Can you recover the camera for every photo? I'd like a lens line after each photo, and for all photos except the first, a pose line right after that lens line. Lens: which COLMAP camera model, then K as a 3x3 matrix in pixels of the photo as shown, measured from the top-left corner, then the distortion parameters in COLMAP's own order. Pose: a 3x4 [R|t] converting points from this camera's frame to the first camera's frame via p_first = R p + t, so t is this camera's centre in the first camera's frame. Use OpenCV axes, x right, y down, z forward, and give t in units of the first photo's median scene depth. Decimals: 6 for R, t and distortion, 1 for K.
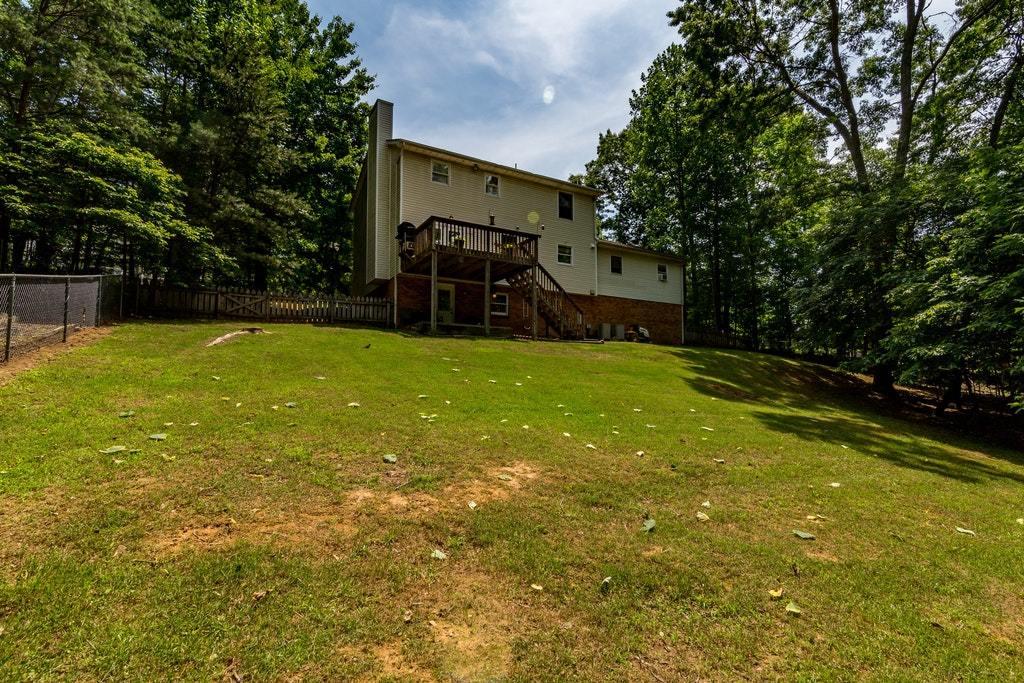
lens RADIAL K [[550.2, 0, 517.8], [0, 550.2, 354.2], [0, 0, 1]] dist [0.002362, 0.000445]
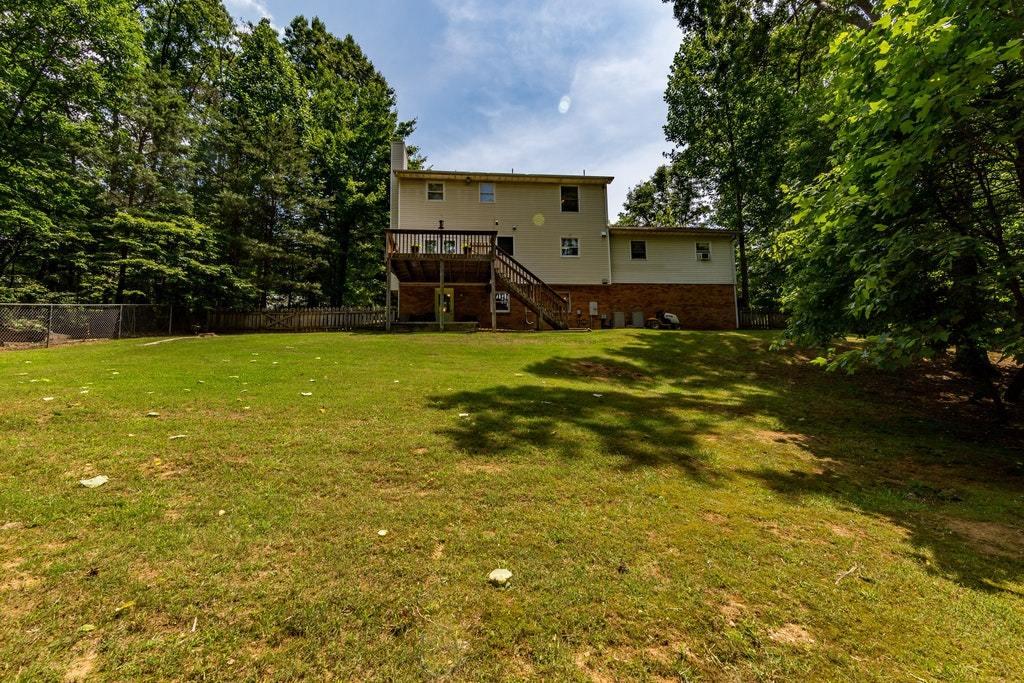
lens RADIAL K [[472.0, 0, 511.5], [0, 472.0, 349.2], [0, 0, 1]] dist [-0.000587, 0.000342]
pose [[0.892996, -0.052562, -0.446985, 0.393886], [0.043006, 0.998578, -0.031507, 0.029984], [0.448006, 0.008912, 0.893986, 0.195568]]
